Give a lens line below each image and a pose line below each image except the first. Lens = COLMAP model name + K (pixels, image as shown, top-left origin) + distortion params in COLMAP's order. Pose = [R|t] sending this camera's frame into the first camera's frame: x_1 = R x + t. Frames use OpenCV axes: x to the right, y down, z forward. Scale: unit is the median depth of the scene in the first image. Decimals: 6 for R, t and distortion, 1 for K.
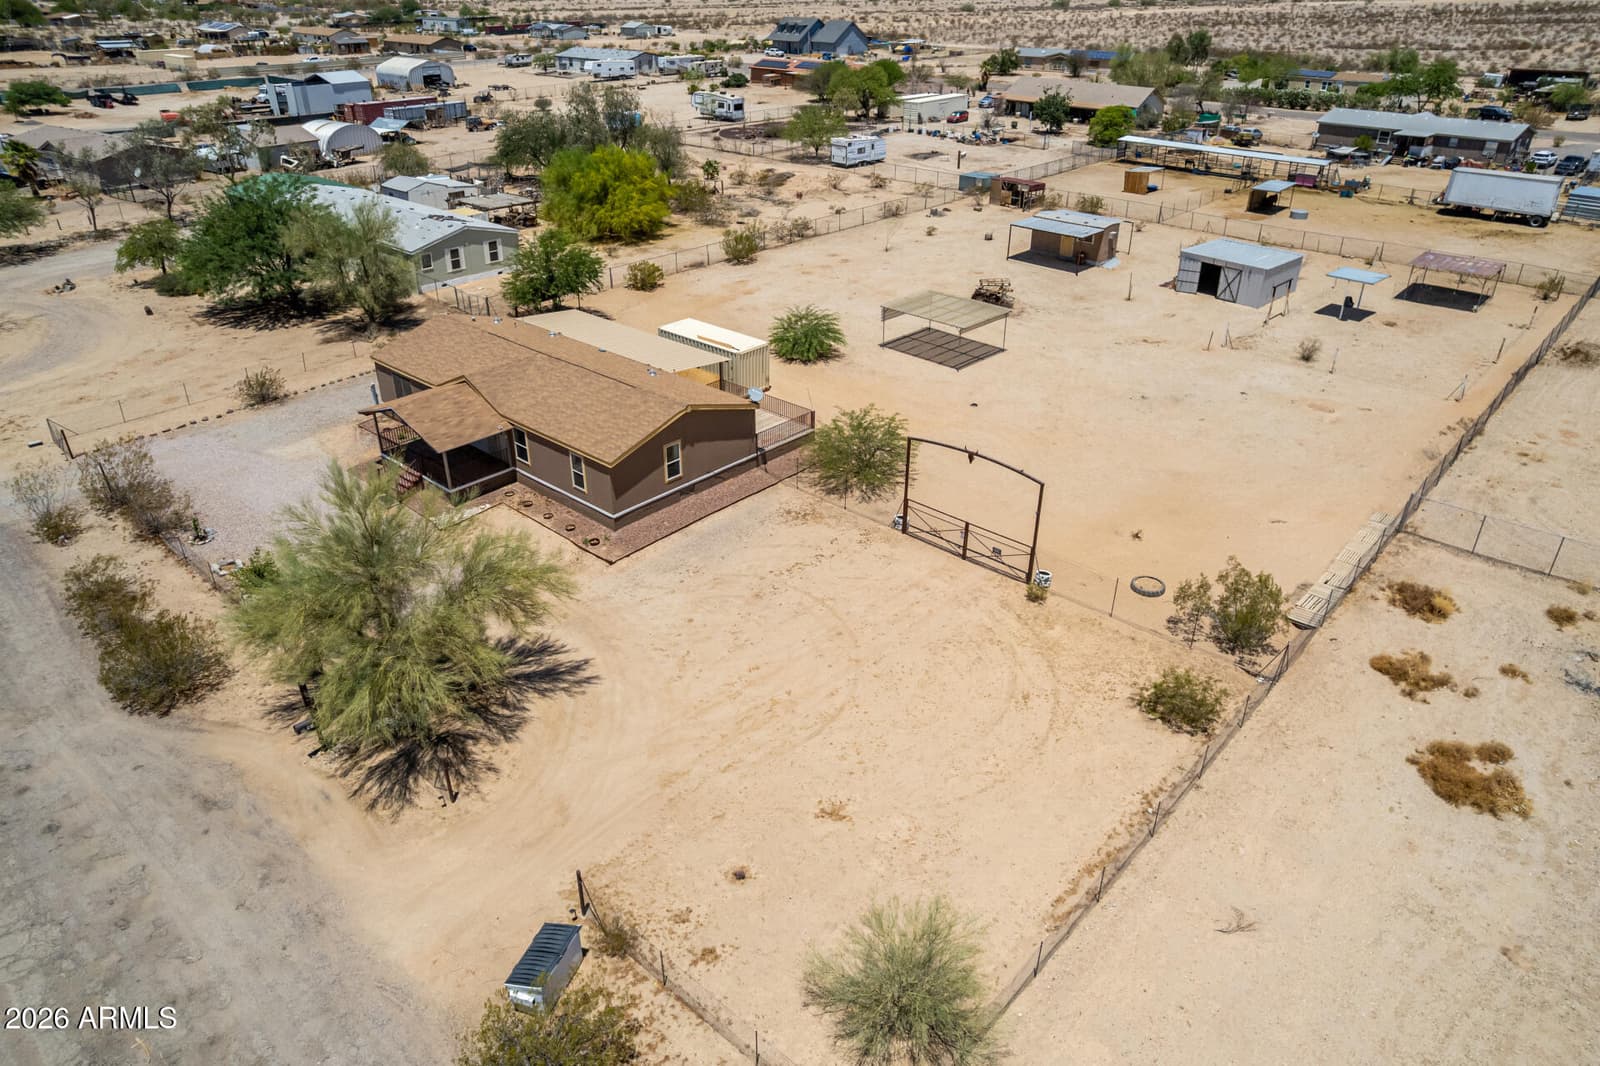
lens RADIAL K [[1047.4, 0, 804.4], [0, 1047.4, 561.2], [0, 0, 1]] dist [-0.067292, 0.051651]
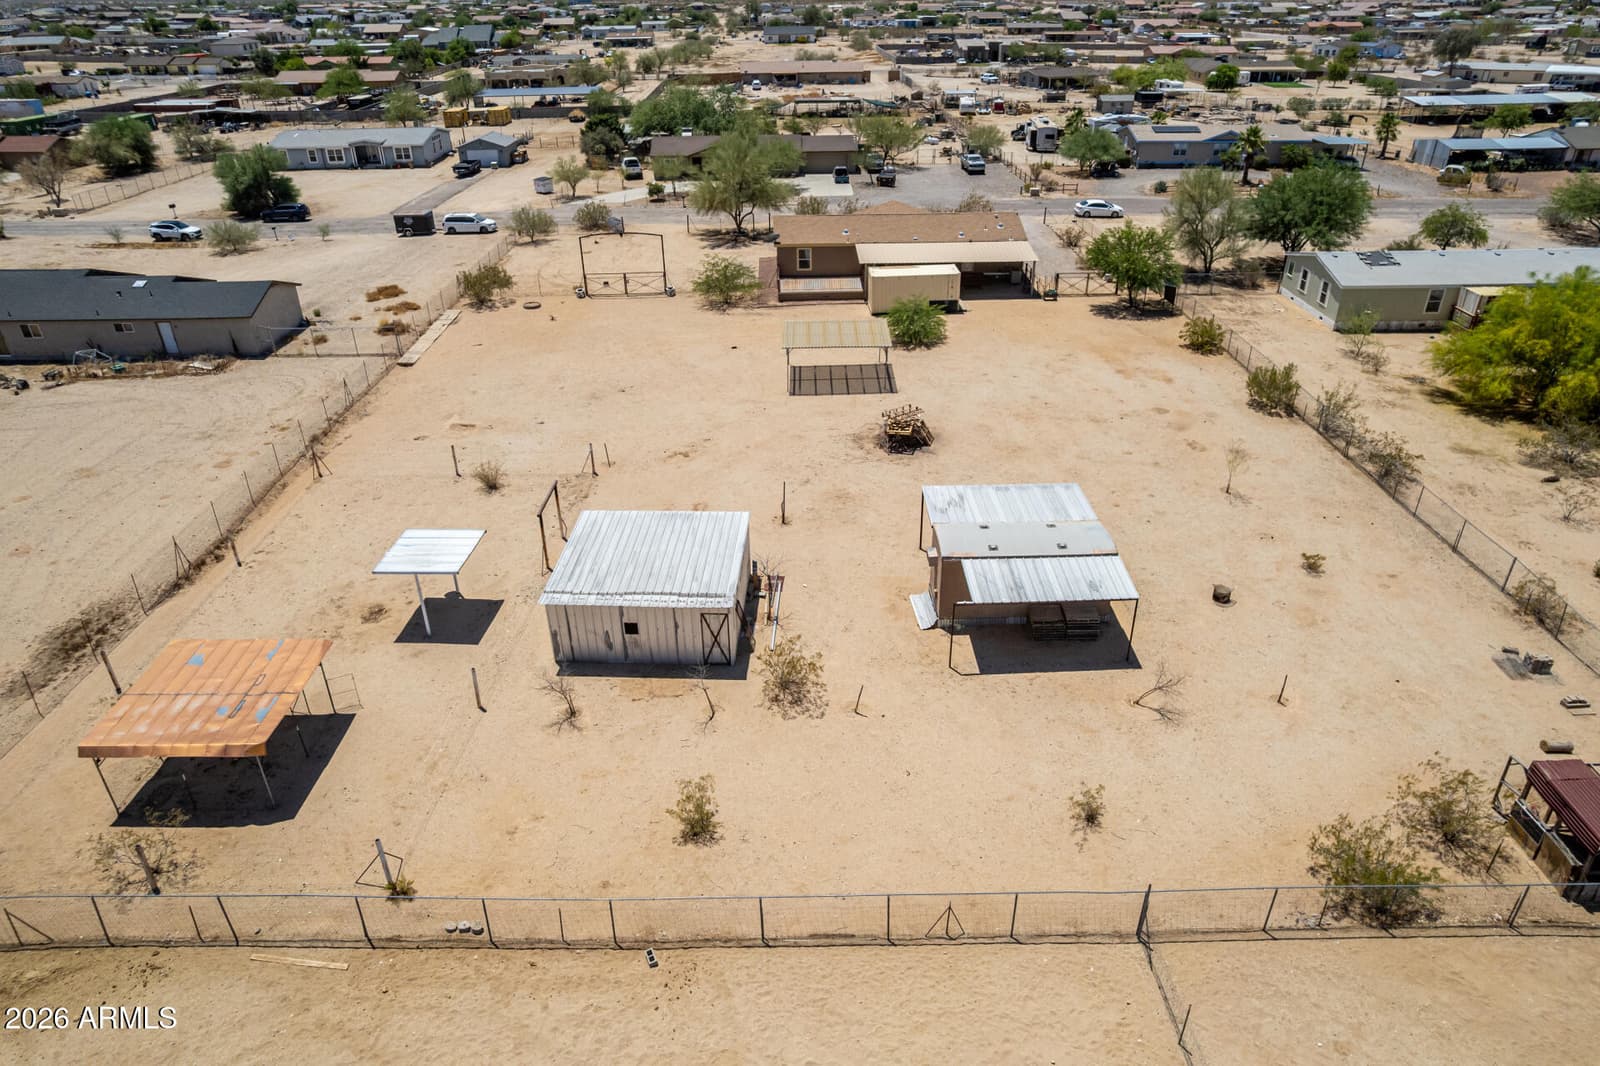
lens RADIAL K [[1027.0, 0, 804.4], [0, 1027.0, 533.9], [0, 0, 1]] dist [-0.077955, 0.071109]
pose [[-0.729840, 0.331823, -0.597685, 0.987474], [-0.338068, 0.584715, 0.737440, -1.034215], [0.594175, 0.740272, -0.314570, 1.772532]]
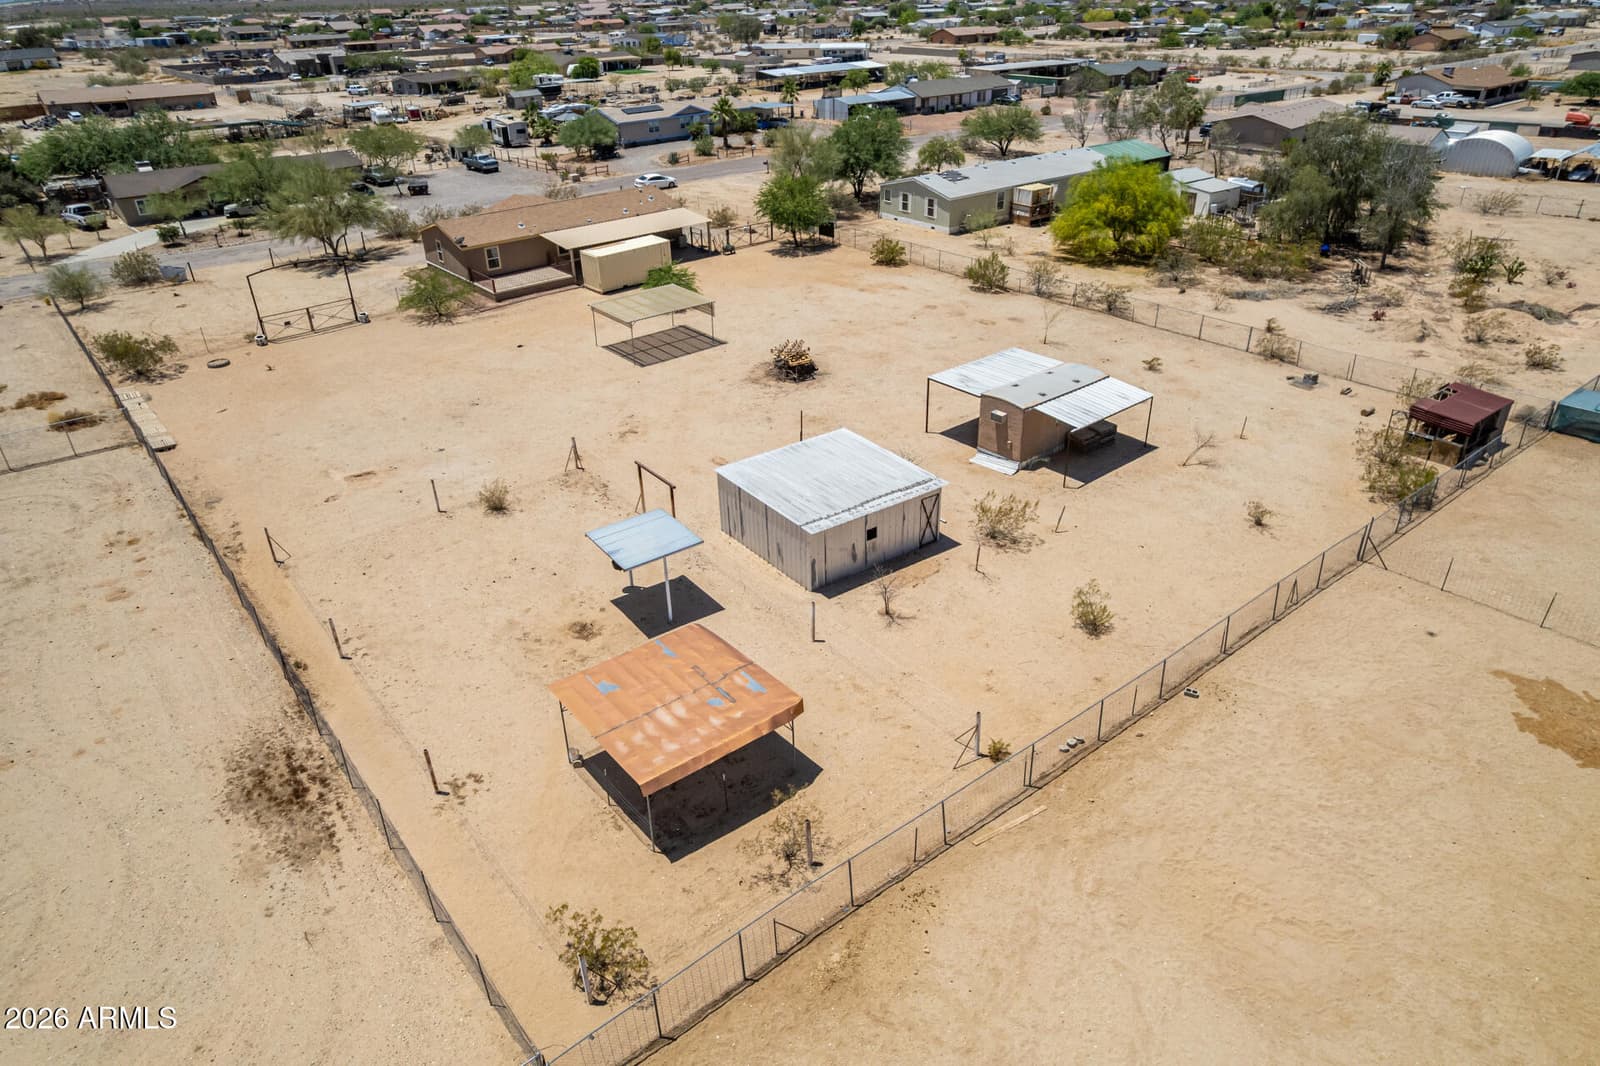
lens RADIAL K [[1027.0, 0, 804.4], [0, 1027.0, 533.9], [0, 0, 1]] dist [-0.077955, 0.071109]
pose [[-0.149268, 0.478936, -0.865066, 1.351140], [-0.479003, 0.730336, 0.486997, -0.791593], [0.865029, 0.487062, 0.120396, 1.393764]]
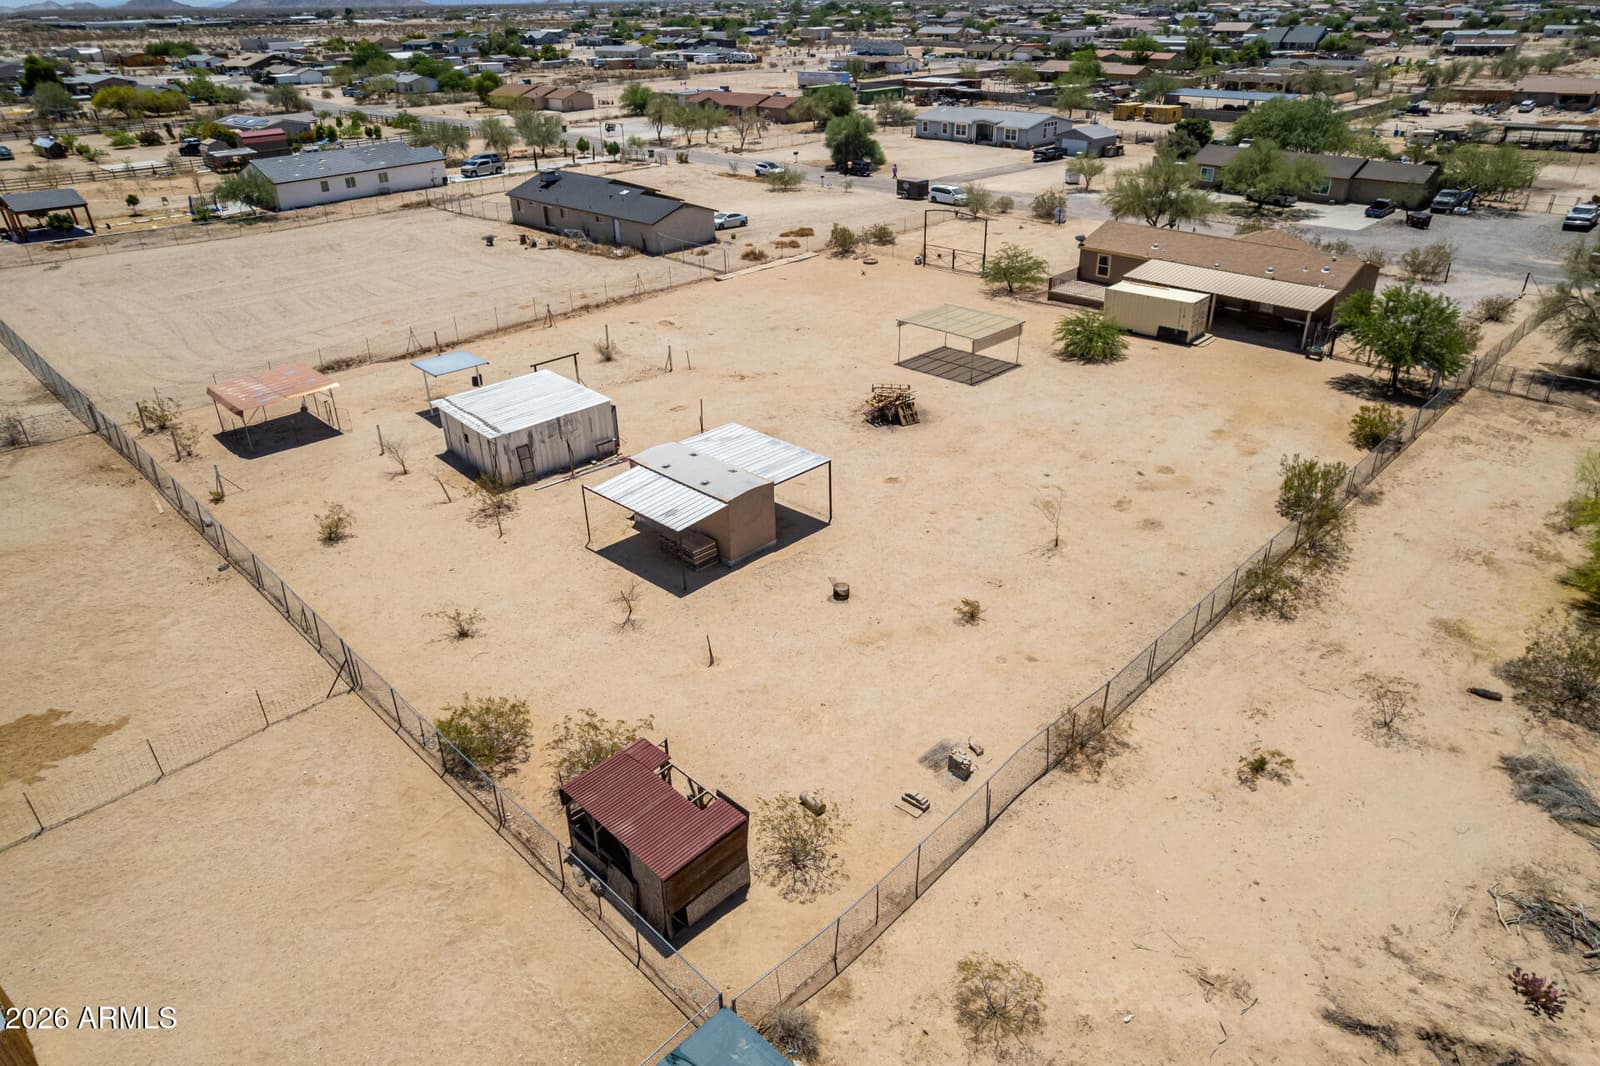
lens RADIAL K [[1027.0, 0, 804.4], [0, 1027.0, 533.9], [0, 0, 1]] dist [-0.077955, 0.071109]
pose [[-0.999172, -0.008042, 0.039890, 0.306722], [0.029786, 0.523330, 0.851609, -1.231152], [-0.027724, 0.852092, -0.522657, 2.122372]]
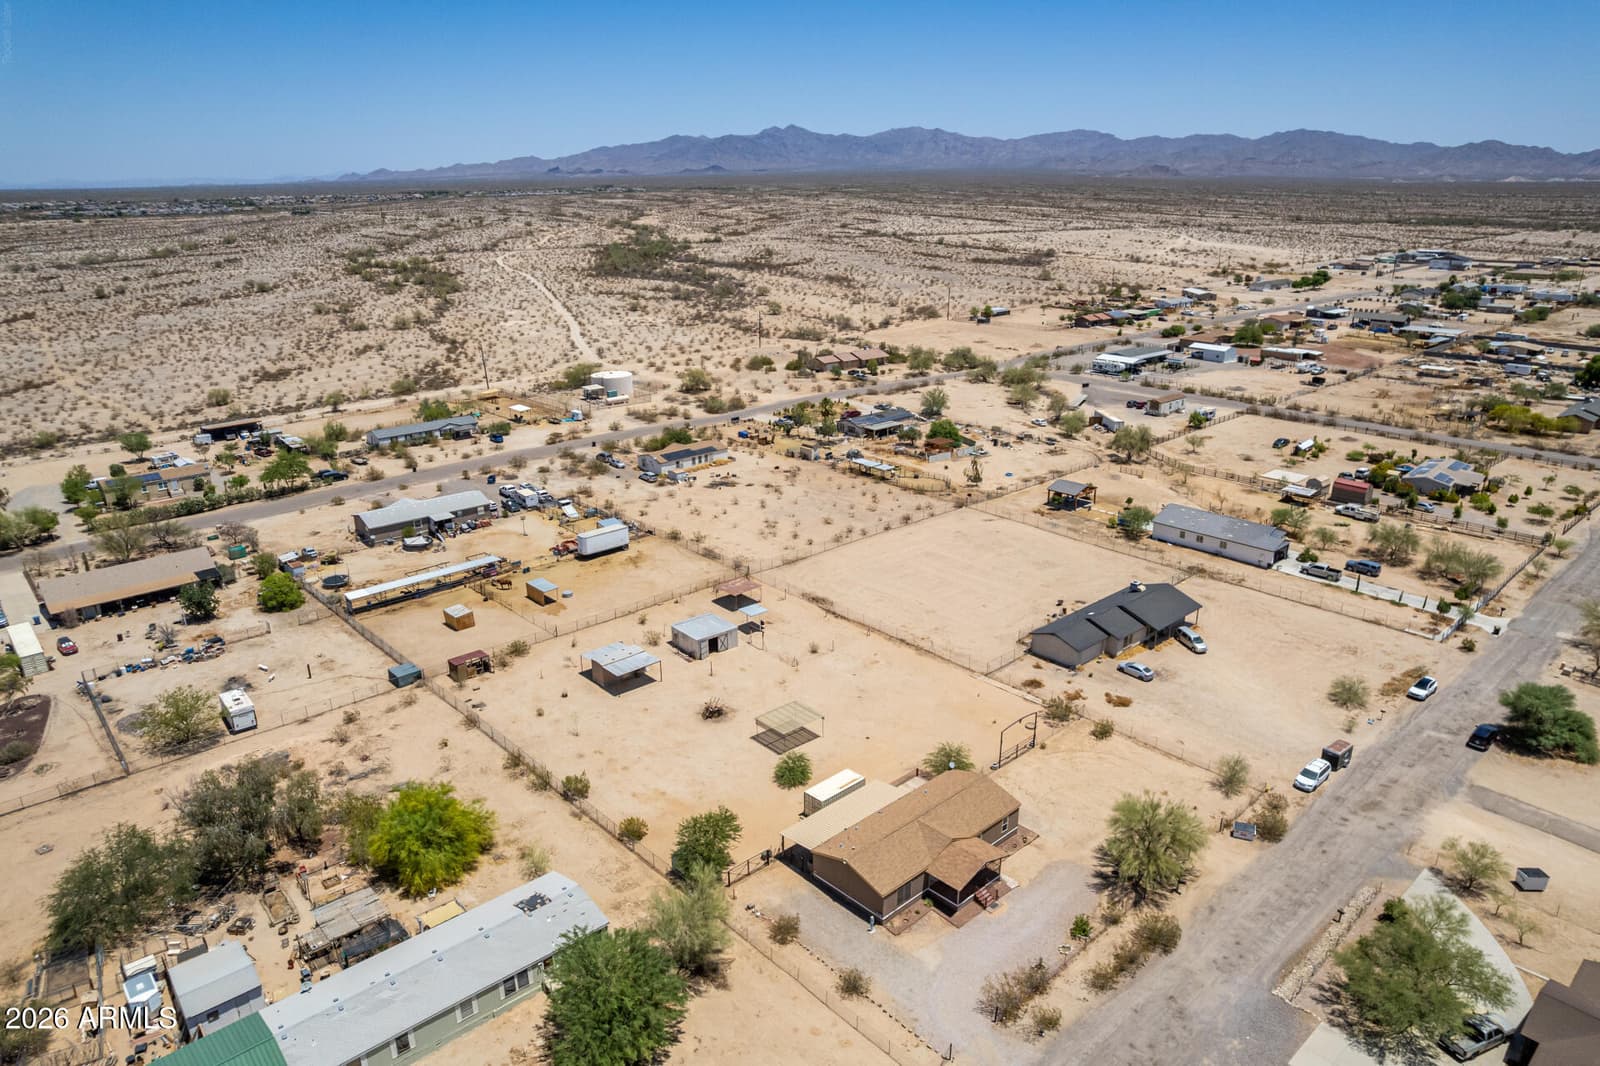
lens RADIAL K [[1033.2, 0, 805.8], [0, 1033.2, 549.9], [0, 0, 1]] dist [-0.064640, 0.046354]
pose [[0.089233, -0.347176, 0.933545, -1.830575], [0.506618, 0.822799, 0.257566, -1.176313], [-0.857540, 0.449968, 0.249306, 0.480370]]
